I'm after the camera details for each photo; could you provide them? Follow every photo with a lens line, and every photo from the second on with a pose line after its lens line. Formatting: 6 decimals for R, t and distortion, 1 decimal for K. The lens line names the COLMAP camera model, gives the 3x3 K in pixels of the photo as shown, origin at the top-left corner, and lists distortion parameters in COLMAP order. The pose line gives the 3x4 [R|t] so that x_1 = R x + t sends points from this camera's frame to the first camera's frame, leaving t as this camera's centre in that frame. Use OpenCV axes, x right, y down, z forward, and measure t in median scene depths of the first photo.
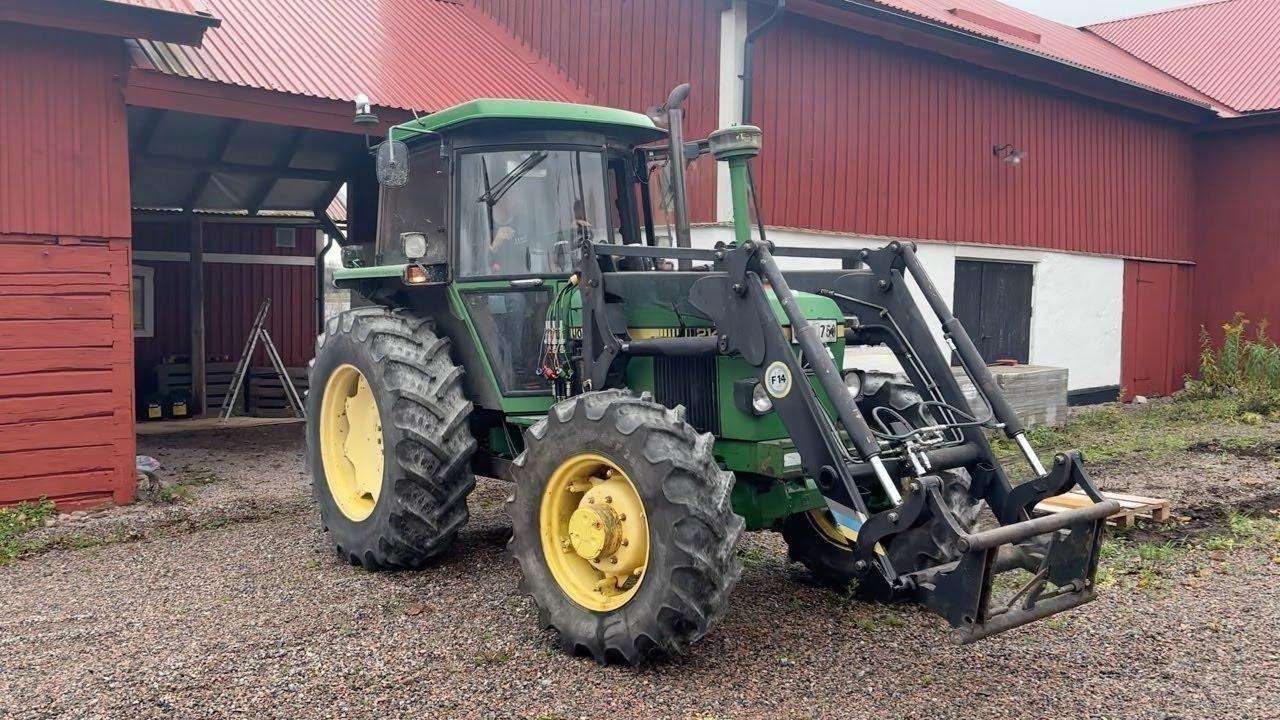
lens RADIAL K [[1083.0, 0, 640.4], [0, 1083.0, 365.0], [0, 0, 1]] dist [0.058028, -0.008316]
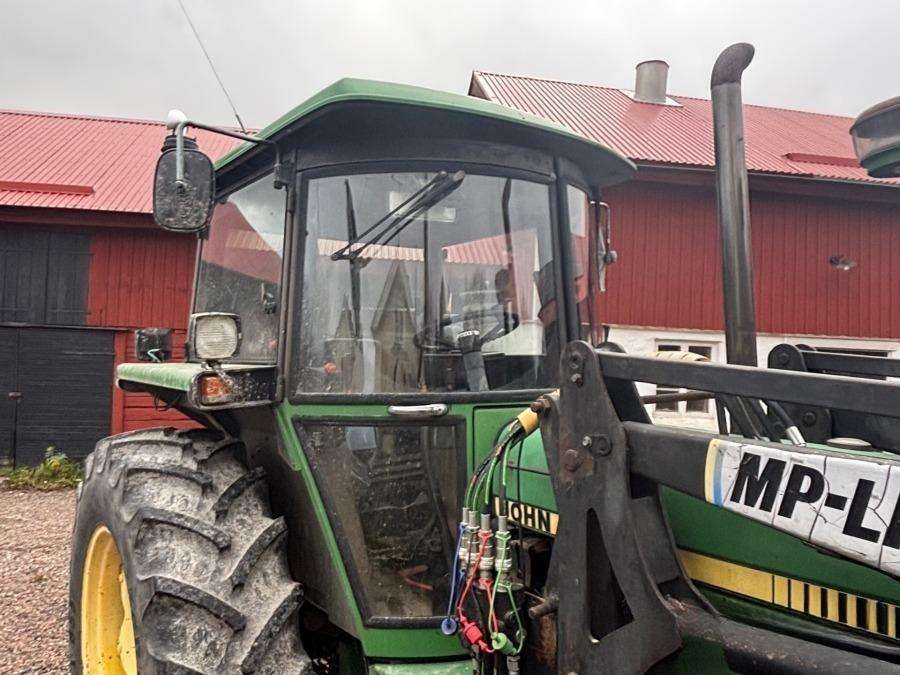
lens RADIAL K [[682.0, 0, 453.5], [0, 682.0, 337.2], [0, 0, 1]] dist [0.078349, -0.125574]
pose [[0.999564, 0.028206, 0.008770, -0.099986], [-0.027412, 0.996392, -0.080325, -0.093963], [-0.011004, 0.080049, 0.996730, 0.722822]]
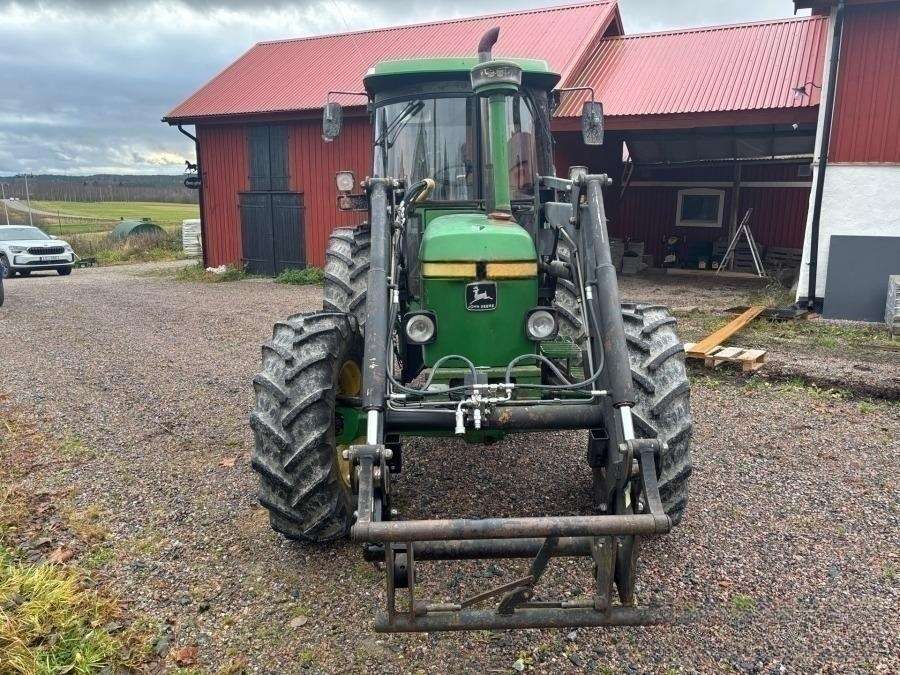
lens RADIAL K [[668.2, 0, 448.8], [0, 668.2, 341.1], [0, 0, 1]] dist [0.139090, -0.251678]
pose [[0.805998, 0.125313, -0.578501, 0.450764], [-0.044462, 0.987389, 0.151939, -0.051545], [0.590246, -0.096741, 0.801405, 0.424366]]
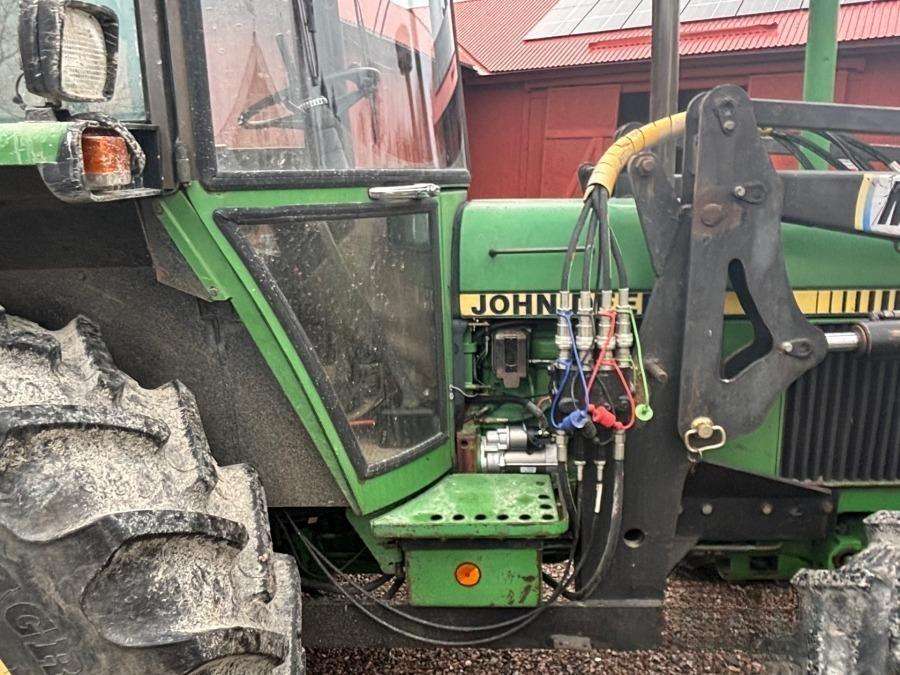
lens RADIAL K [[682.0, 0, 453.5], [0, 682.0, 337.2], [0, 0, 1]] dist [0.078349, -0.125574]
pose [[0.641291, -0.153795, 0.751727, -0.319223], [0.048028, 0.985831, 0.160718, -0.069429], [-0.765793, -0.066964, 0.639591, 0.899508]]
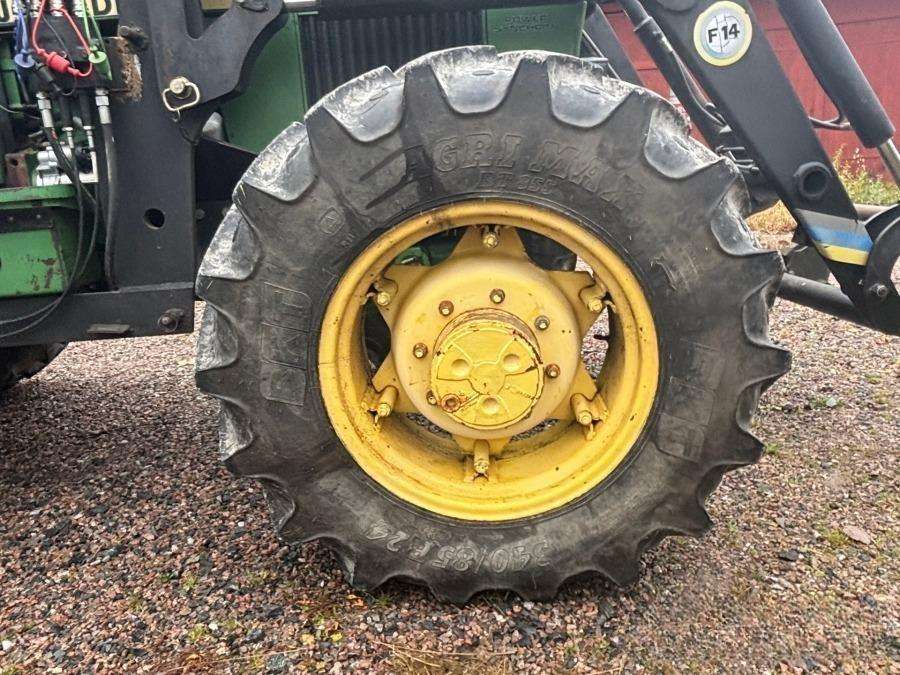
lens RADIAL K [[670.6, 0, 455.1], [0, 670.6, 333.8], [0, 0, 1]] dist [0.090626, -0.112114]
pose [[0.544494, -0.201647, 0.814165, -0.244526], [0.091740, 0.979166, 0.181159, 0.079237], [-0.833733, -0.023948, 0.551649, 0.734953]]
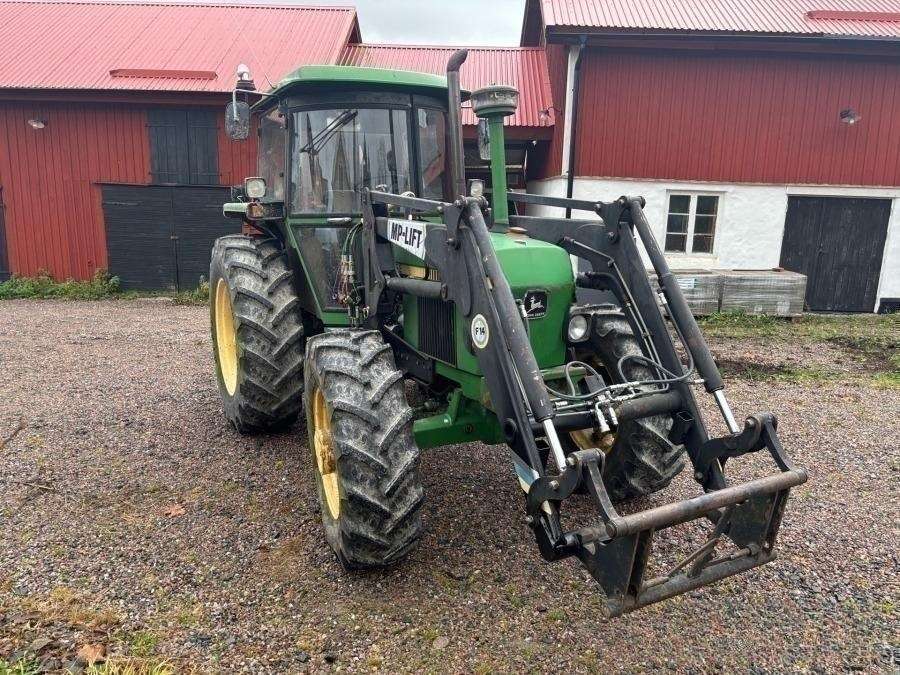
lens RADIAL K [[675.7, 0, 449.3], [0, 675.7, 335.5], [0, 0, 1]] dist [0.085770, -0.121746]
pose [[0.984740, 0.051958, -0.166097, 0.168458], [-0.030512, 0.991155, 0.129157, -0.054676], [0.171338, -0.122118, 0.977615, 0.275024]]
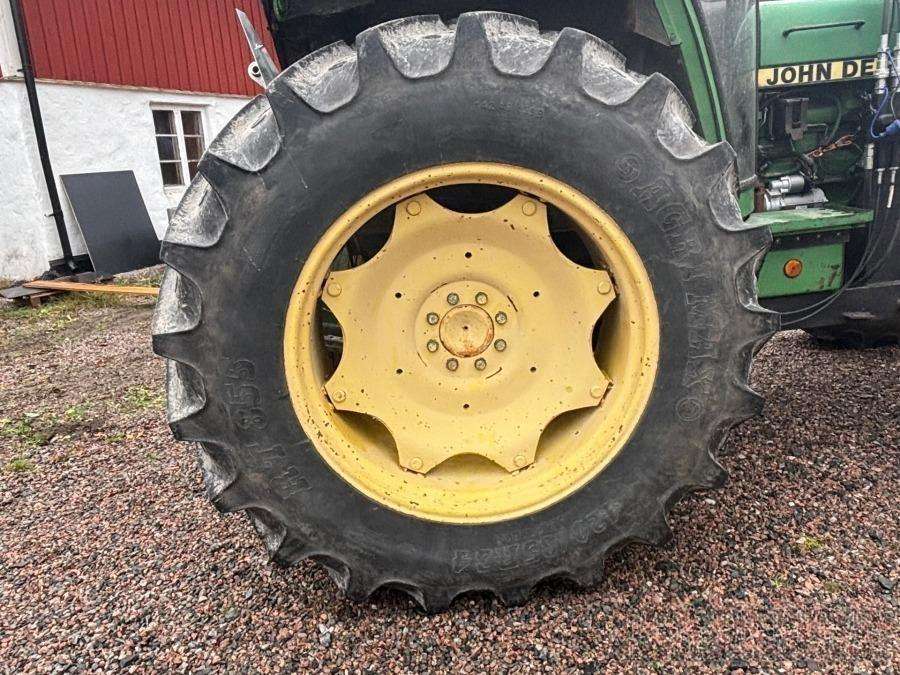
lens RADIAL K [[695.9, 0, 451.0], [0, 695.9, 340.2], [0, 0, 1]] dist [-0.003048, -0.003940]
pose [[0.549358, -0.254066, 0.796025, -0.566717], [0.122911, 0.966861, 0.223767, 0.005298], [-0.826498, -0.025088, 0.562381, 1.015457]]
